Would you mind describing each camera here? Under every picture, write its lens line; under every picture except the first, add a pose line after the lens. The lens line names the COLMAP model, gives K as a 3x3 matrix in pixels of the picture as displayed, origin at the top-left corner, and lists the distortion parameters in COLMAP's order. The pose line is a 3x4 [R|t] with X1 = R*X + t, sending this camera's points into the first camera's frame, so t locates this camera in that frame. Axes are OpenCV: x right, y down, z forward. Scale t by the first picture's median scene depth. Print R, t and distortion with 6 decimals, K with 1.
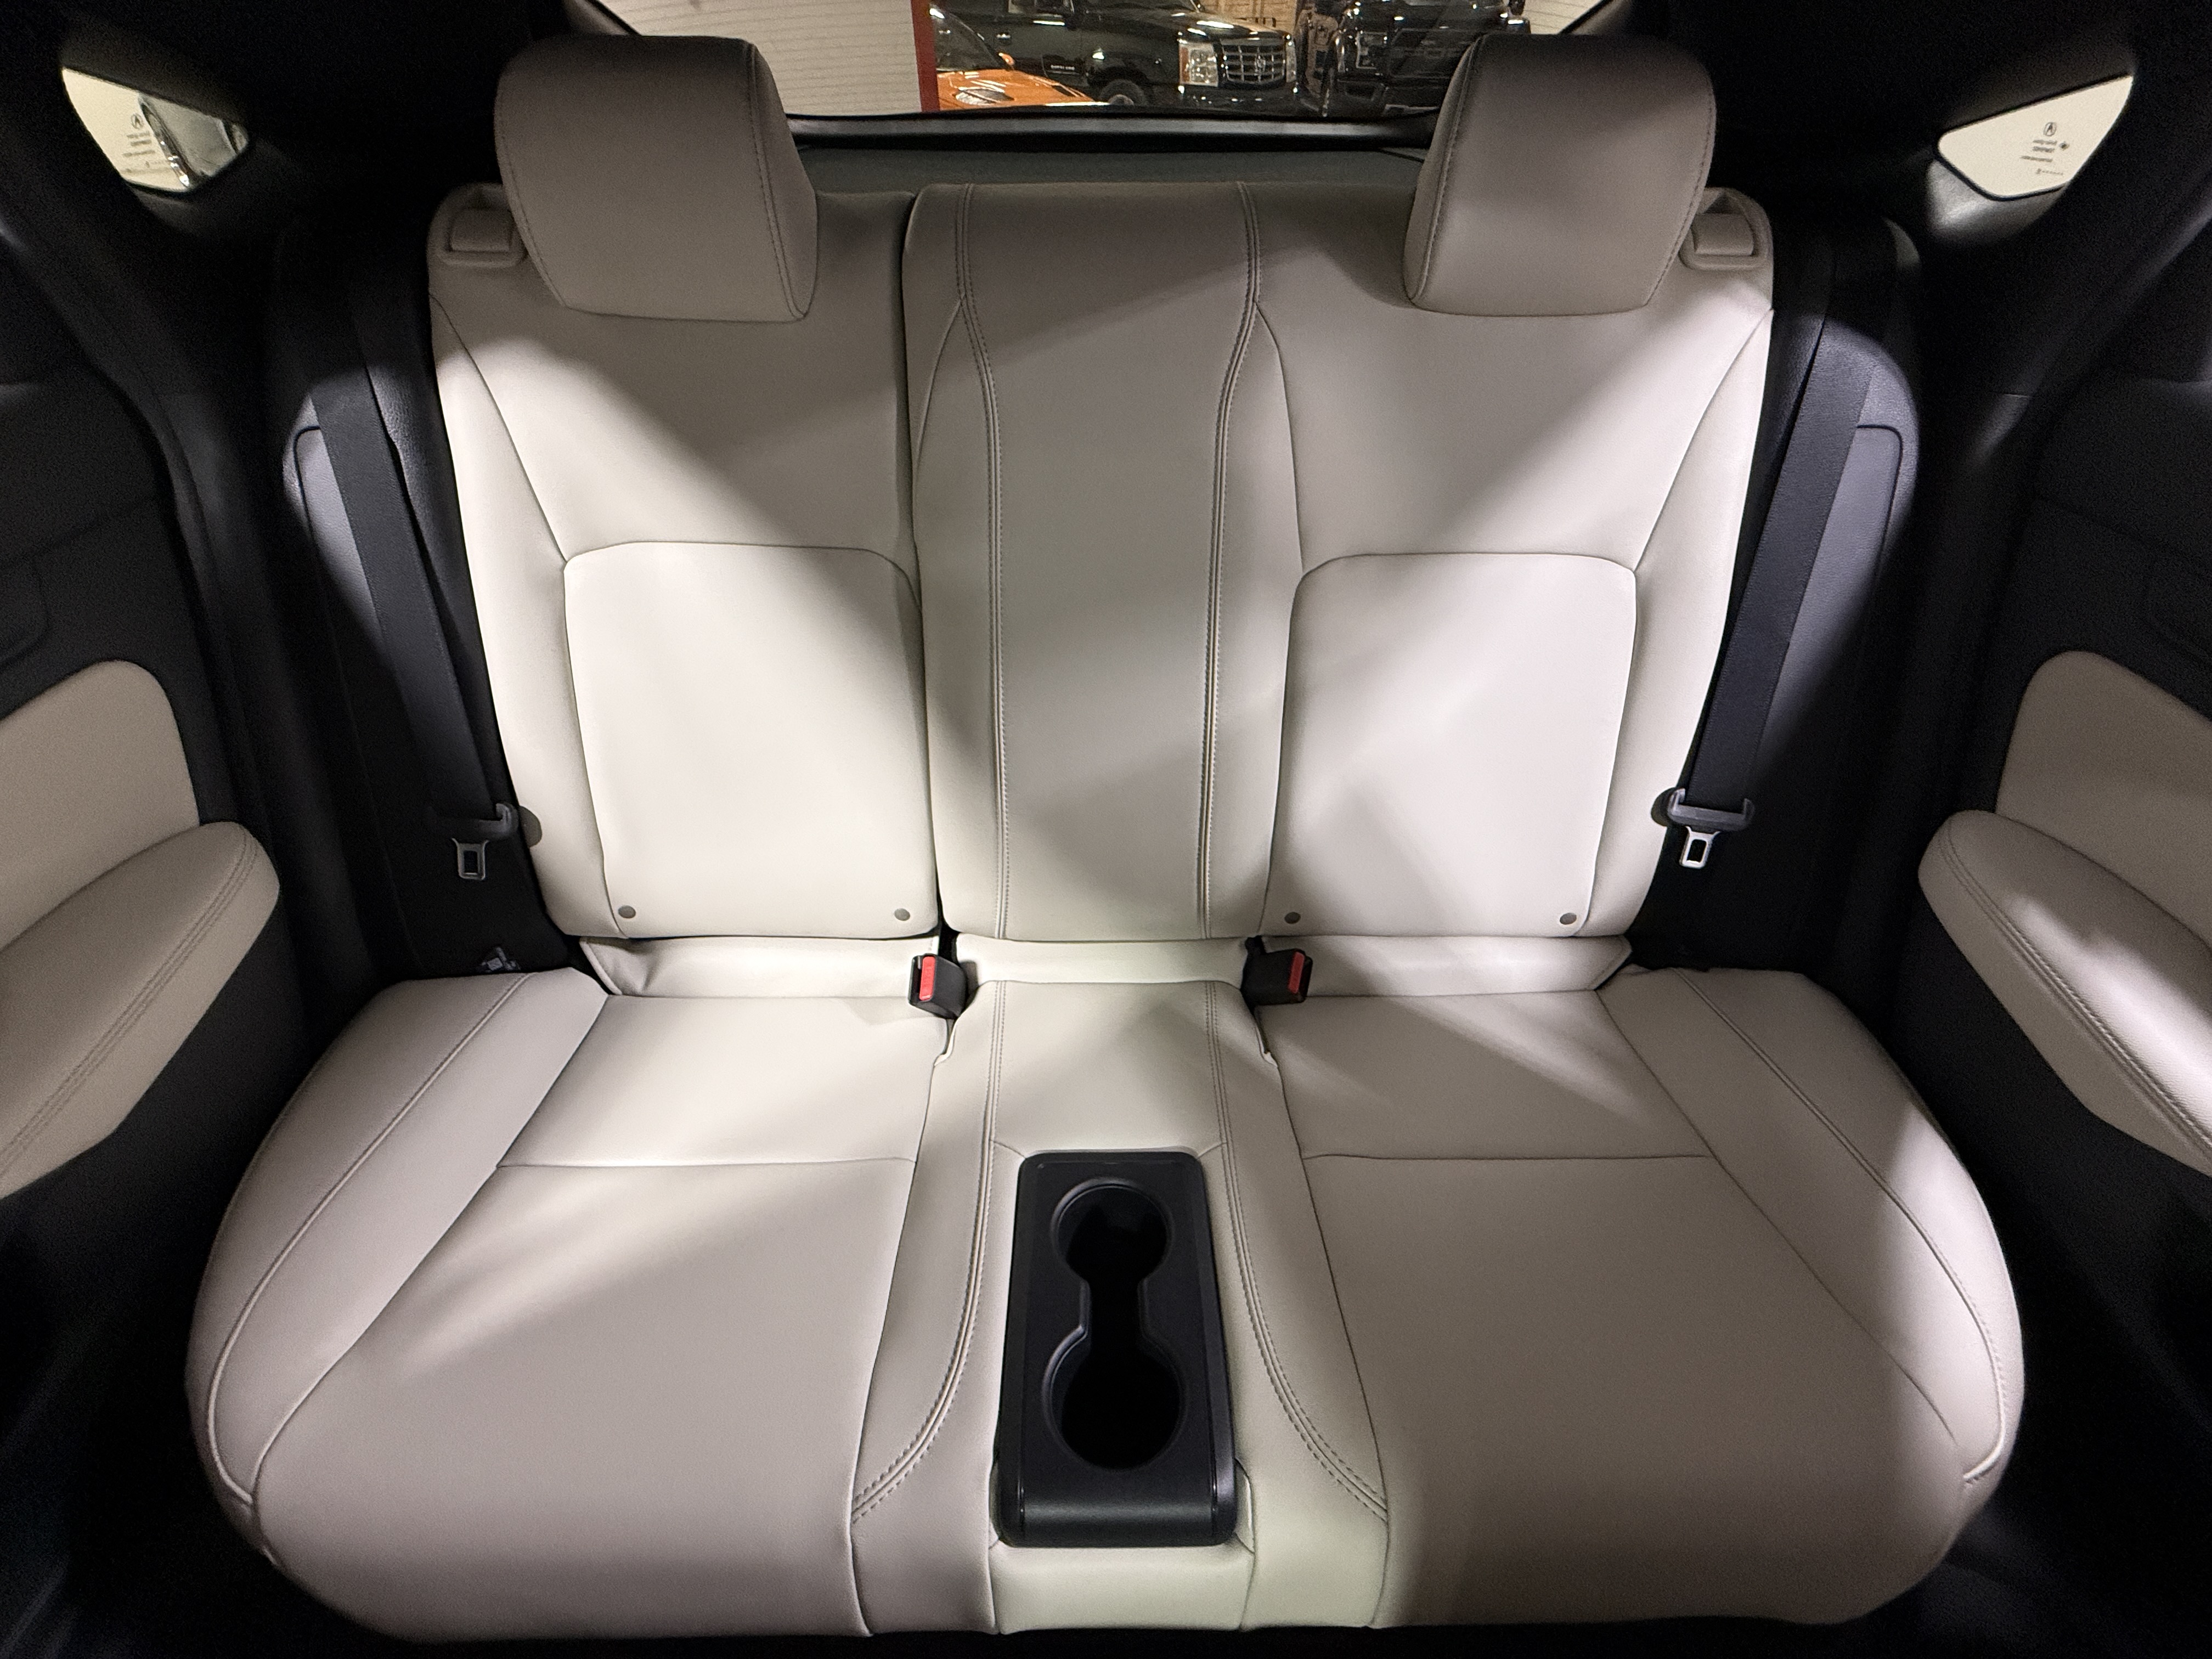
lens RADIAL K [[877.8, 0, 1105.2], [0, 877.8, 823.7], [0, 0, 1]] dist [0.001962, 0.000242]
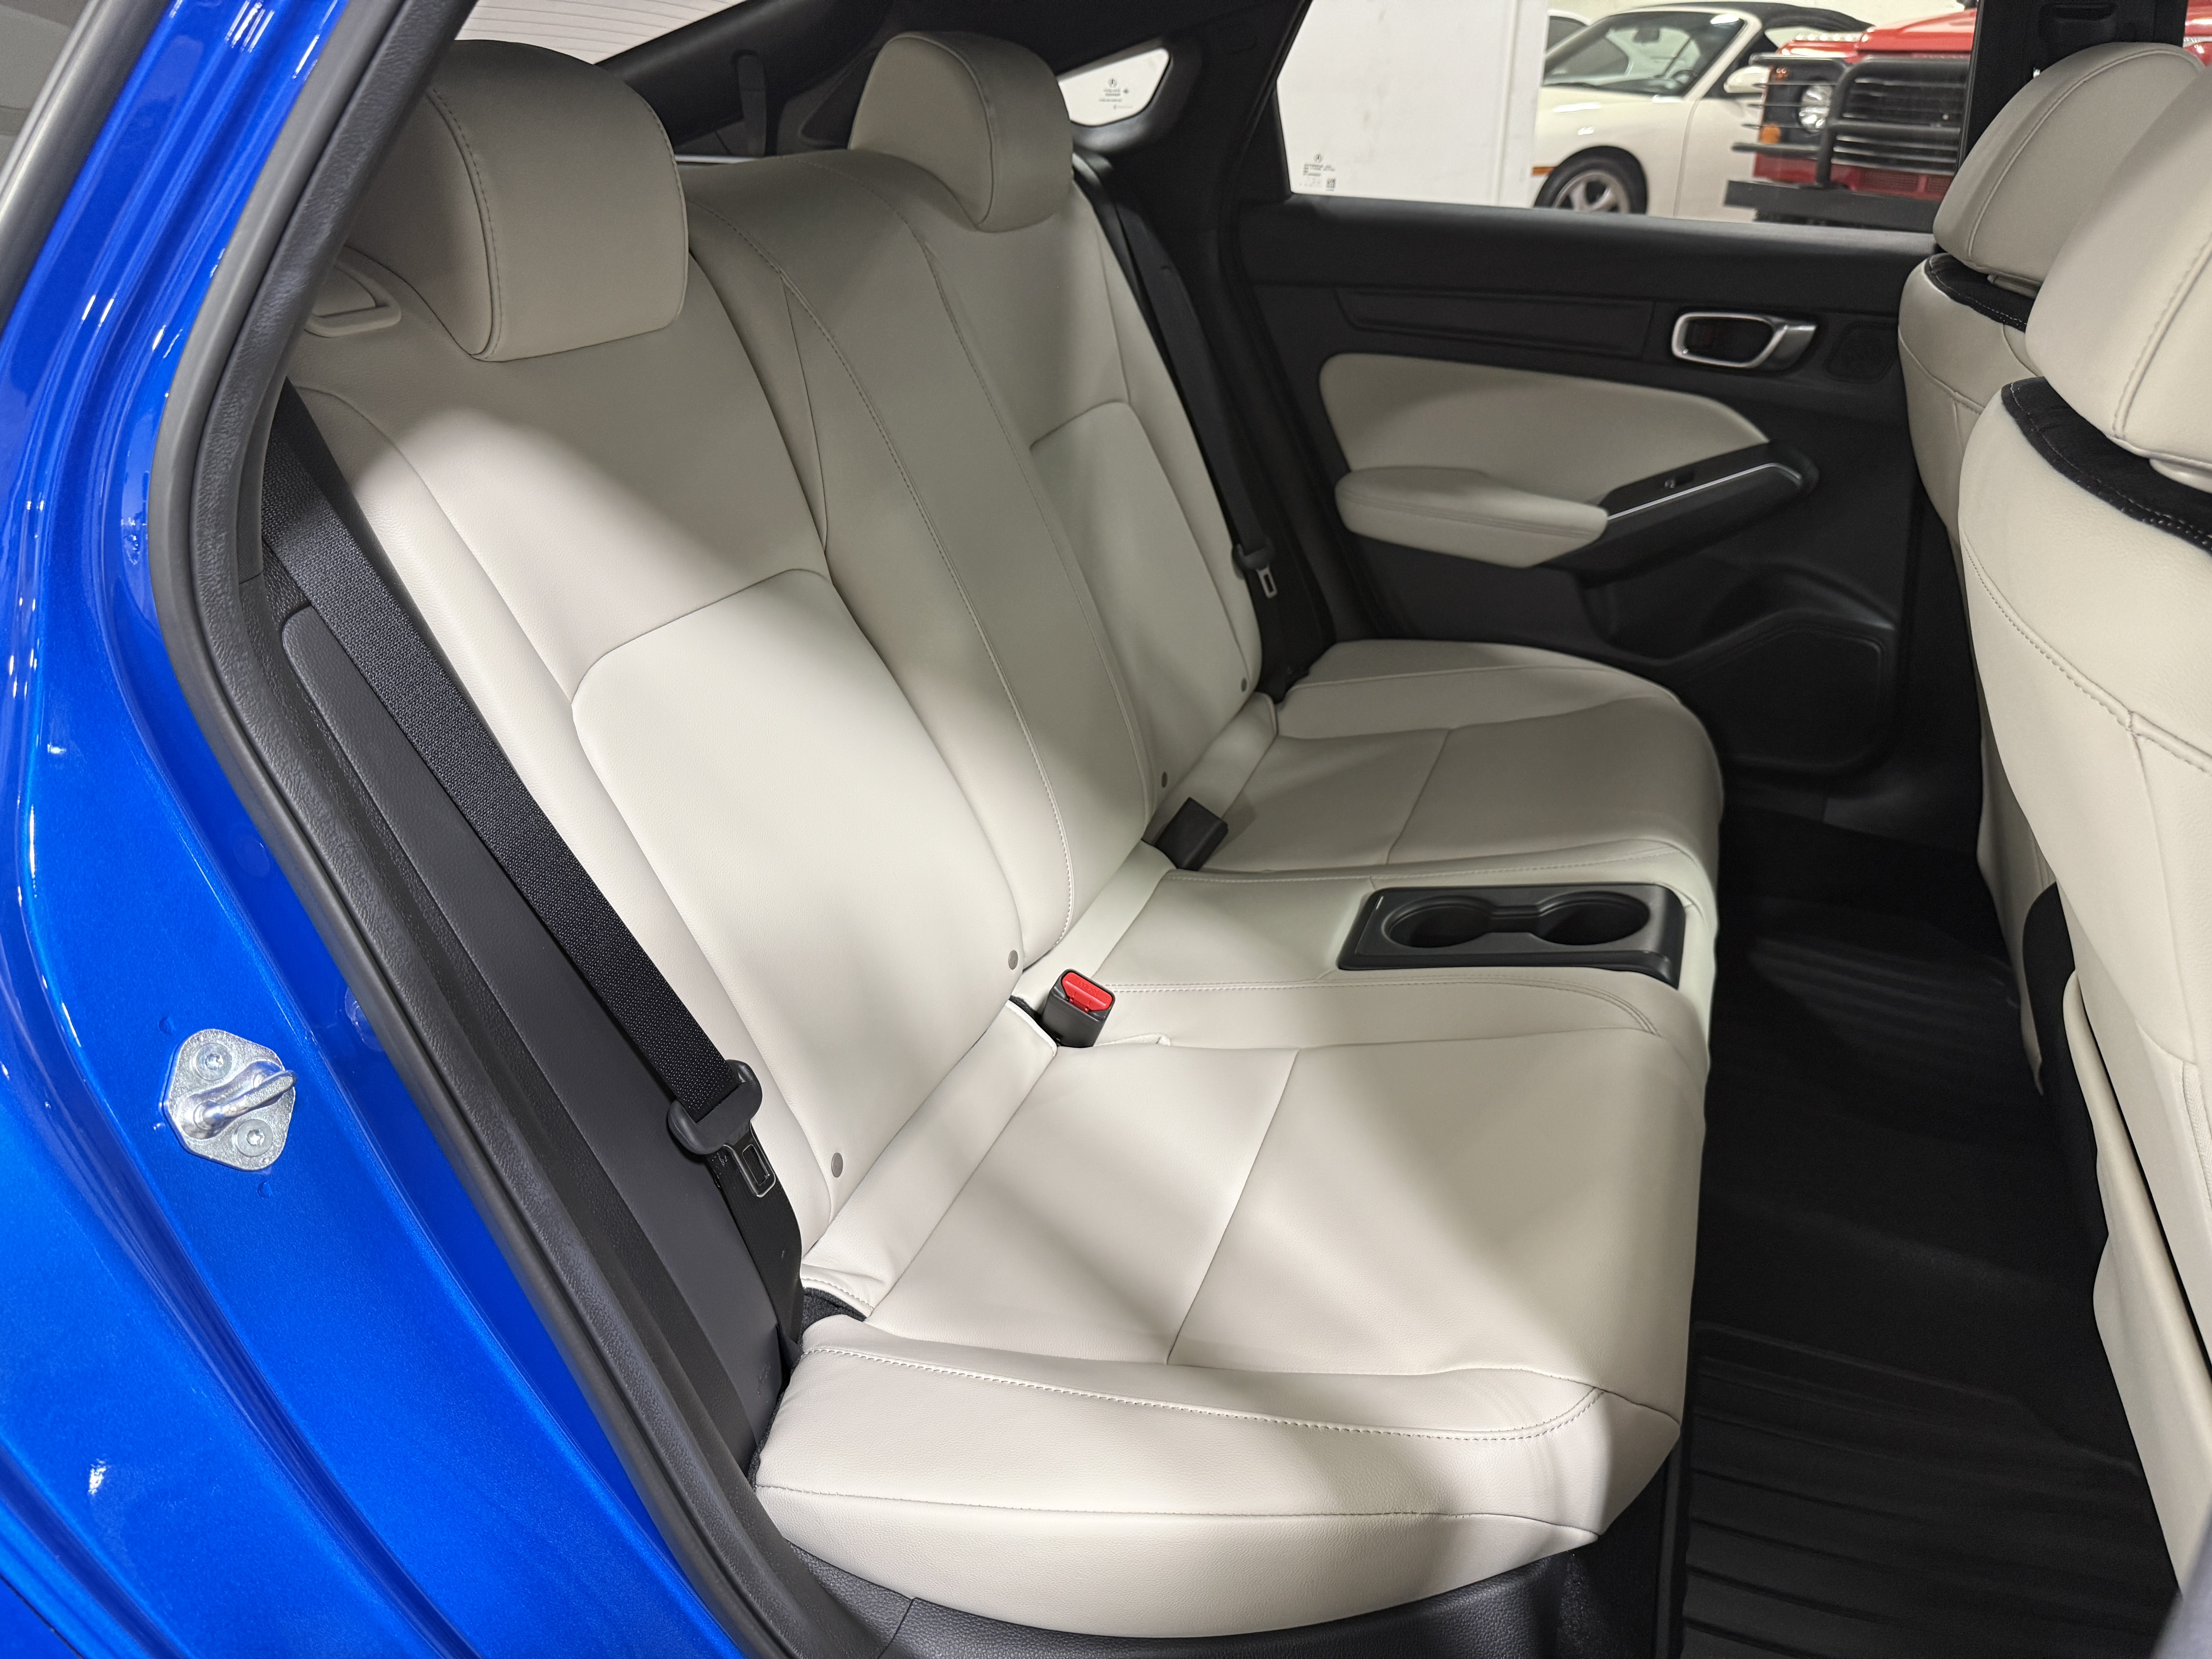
lens RADIAL K [[1559.7, 0, 1106.1], [0, 1559.7, 834.0], [0, 0, 1]] dist [0.013108, -0.025509]
pose [[0.360503, -0.432051, 0.826661, -1.537355], [0.628640, 0.767279, 0.126868, -0.135164], [-0.689093, 0.473936, 0.548211, 0.139610]]
